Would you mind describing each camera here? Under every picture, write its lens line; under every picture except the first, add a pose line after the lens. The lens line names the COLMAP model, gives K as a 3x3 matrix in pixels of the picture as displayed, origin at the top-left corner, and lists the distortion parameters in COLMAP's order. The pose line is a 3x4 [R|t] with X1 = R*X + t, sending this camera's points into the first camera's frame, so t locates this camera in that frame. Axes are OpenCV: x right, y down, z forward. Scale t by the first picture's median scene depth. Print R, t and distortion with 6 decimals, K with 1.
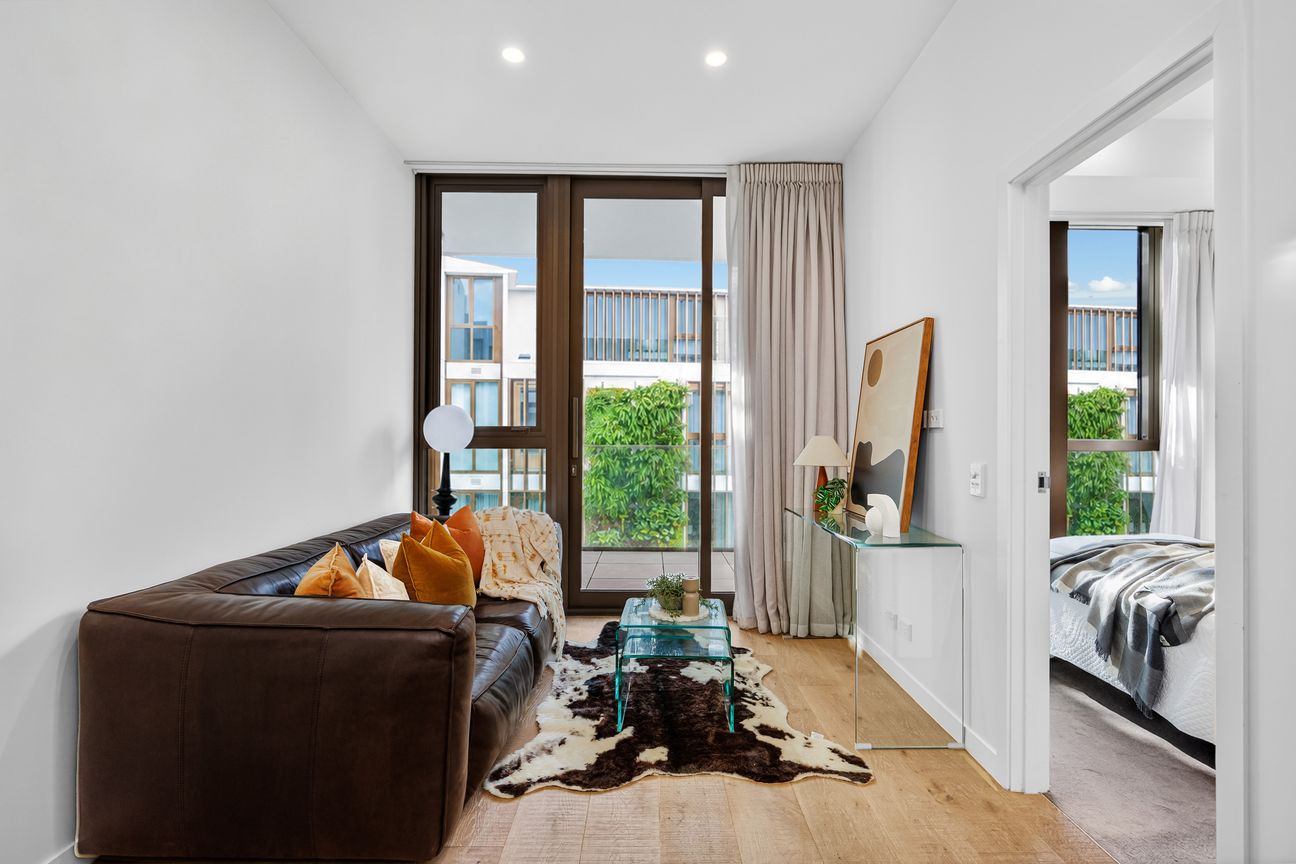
lens RADIAL K [[624.1, 0, 646.9], [0, 624.1, 431.8], [0, 0, 1]] dist [-0.004144, -0.001355]
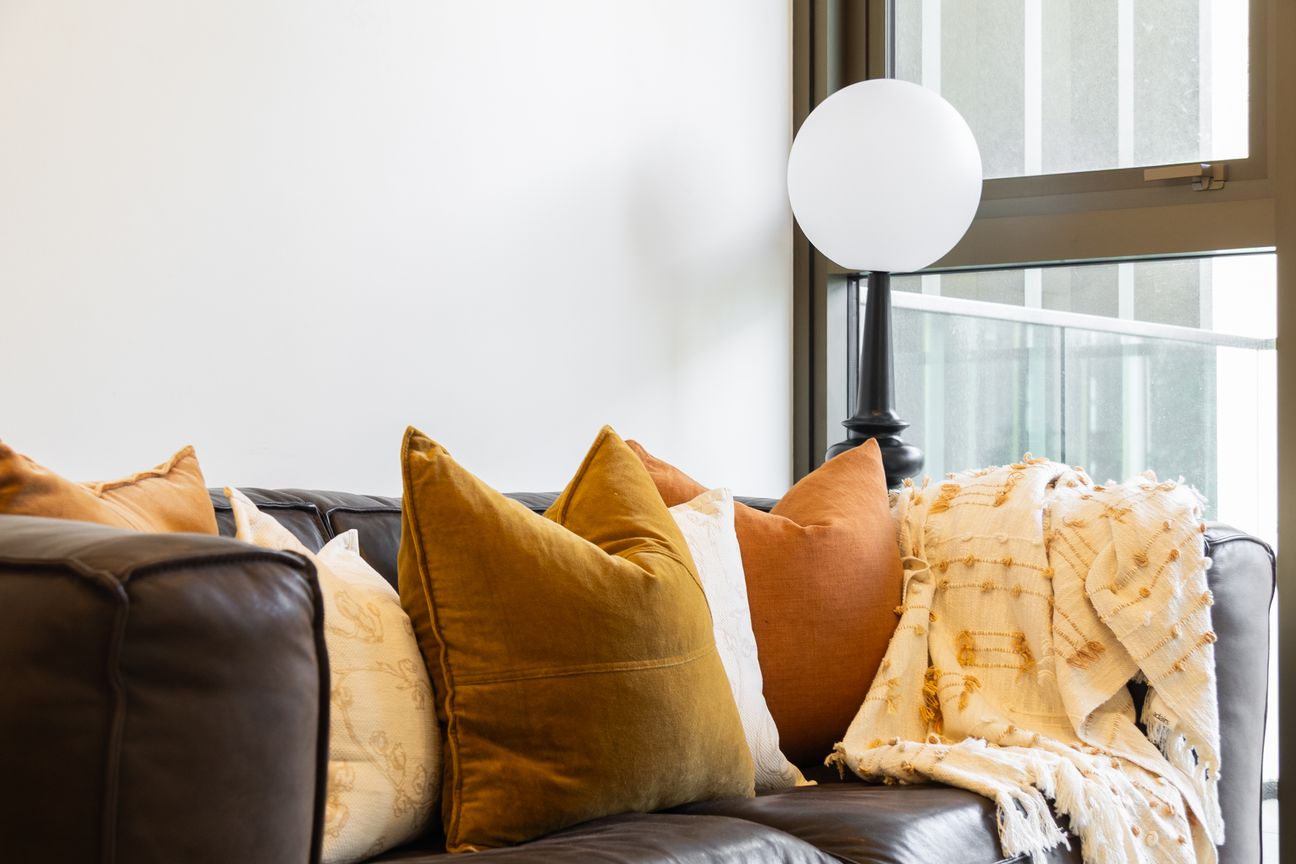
lens RADIAL K [[2609.6, 0, 649.0], [0, 2609.6, 434.8], [0, 0, 1]] dist [-0.145031, 0.000000]
pose [[0.793391, -0.020653, -0.608362, 0.303763], [0.002063, 0.999510, -0.031242, 0.163014], [0.608709, 0.023532, 0.793045, 0.143669]]
